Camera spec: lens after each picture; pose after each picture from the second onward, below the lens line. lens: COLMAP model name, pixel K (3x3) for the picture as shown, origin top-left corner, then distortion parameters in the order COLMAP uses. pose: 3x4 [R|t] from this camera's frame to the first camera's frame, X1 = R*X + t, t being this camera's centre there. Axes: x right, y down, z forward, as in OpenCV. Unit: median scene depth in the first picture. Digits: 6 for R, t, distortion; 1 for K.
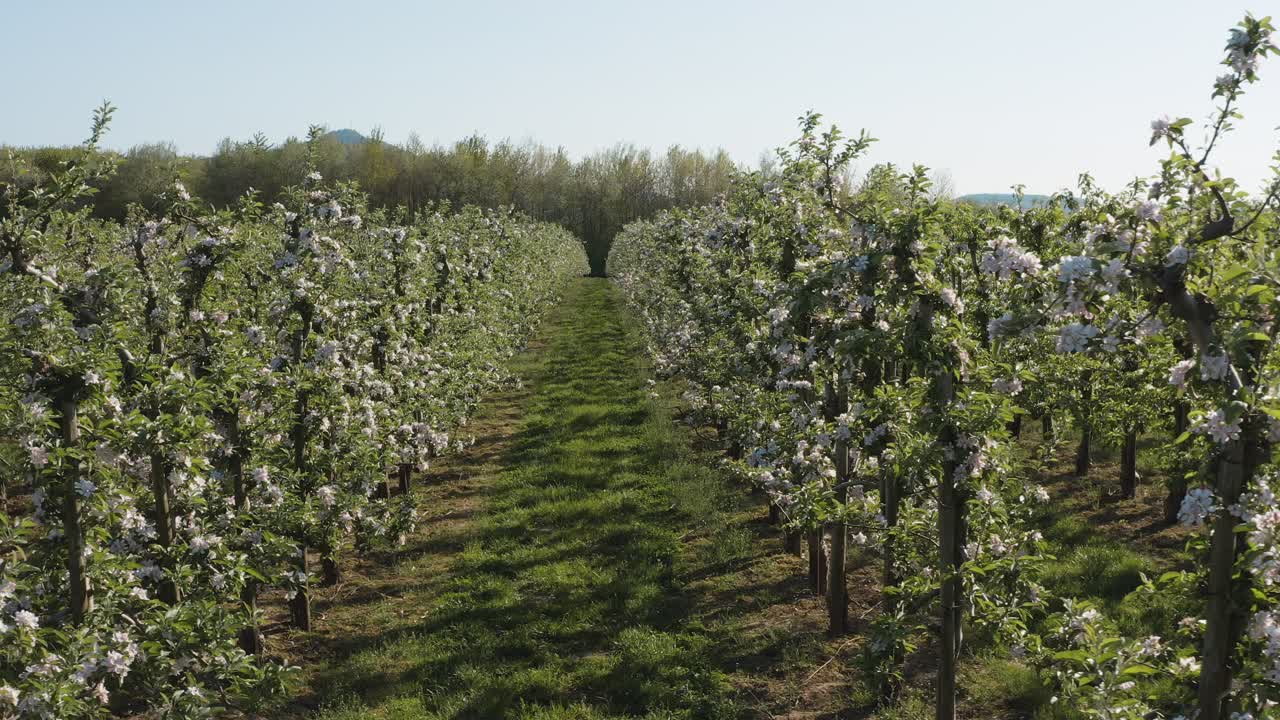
lens RADIAL K [[1459.5, 0, 644.7], [0, 1459.5, 356.1], [0, 0, 1]] dist [-0.197006, 0.000000]
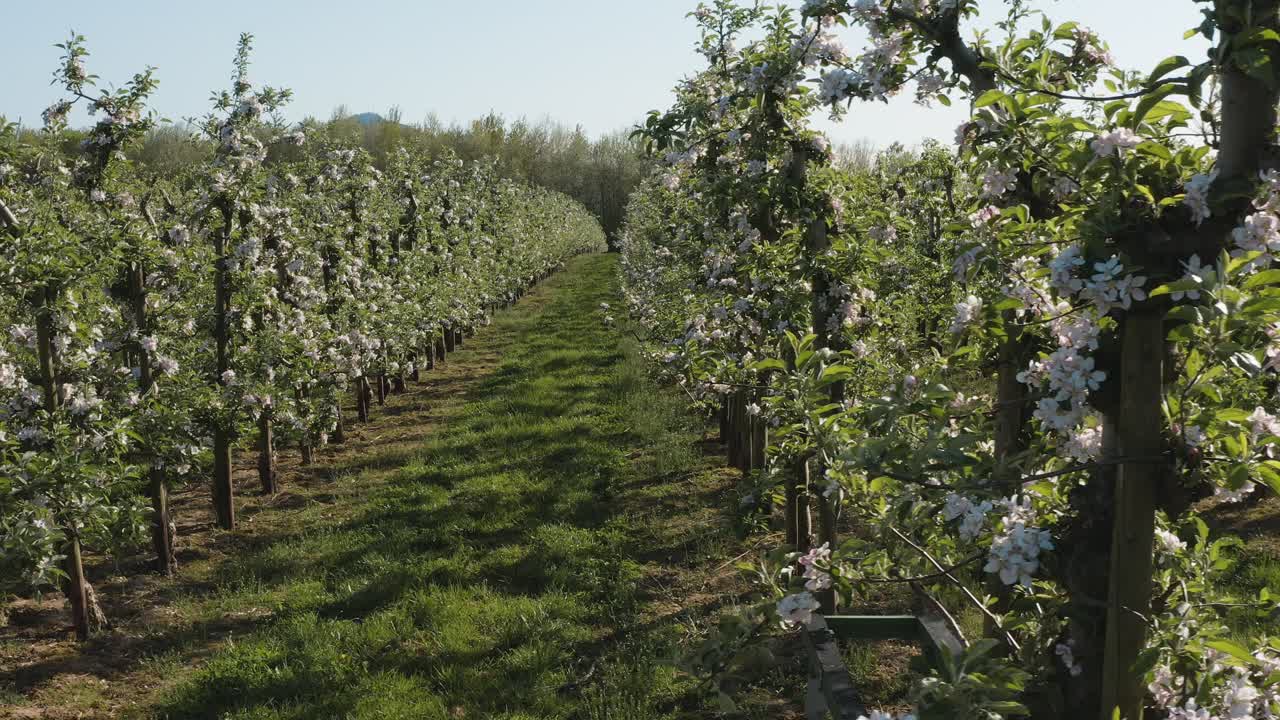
lens RADIAL K [[1459.5, 0, 638.7], [0, 1459.5, 357.2], [0, 0, 1]] dist [-0.197006, 0.000000]
pose [[0.999844, -0.003032, -0.017413, 0.074862], [0.003293, 0.999882, 0.014981, 0.064040], [0.017365, -0.015036, 0.999736, 0.009620]]
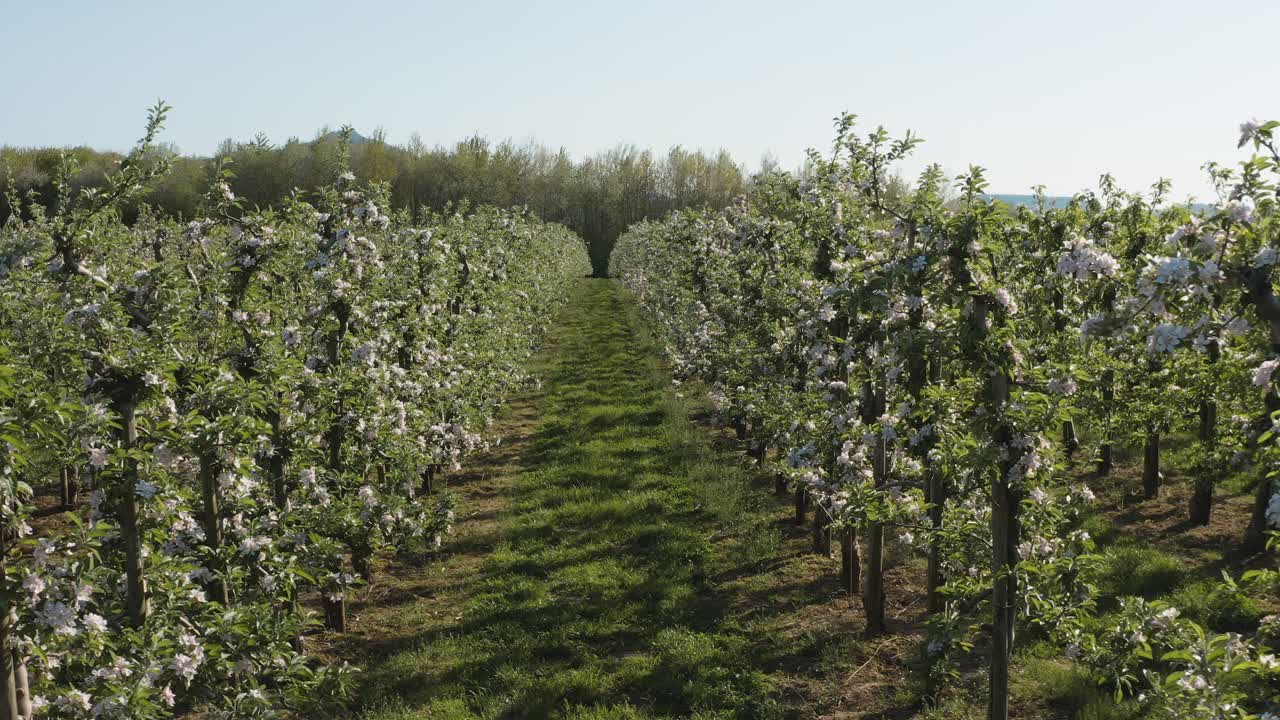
lens RADIAL K [[1459.5, 0, 644.0], [0, 1459.5, 356.0], [0, 0, 1]] dist [-0.197006, 0.000000]
pose [[0.999999, -0.000348, -0.001294, -0.027084], [0.000348, 1.000000, -0.000488, -0.000009], [0.001294, 0.000488, 0.999999, 0.000268]]
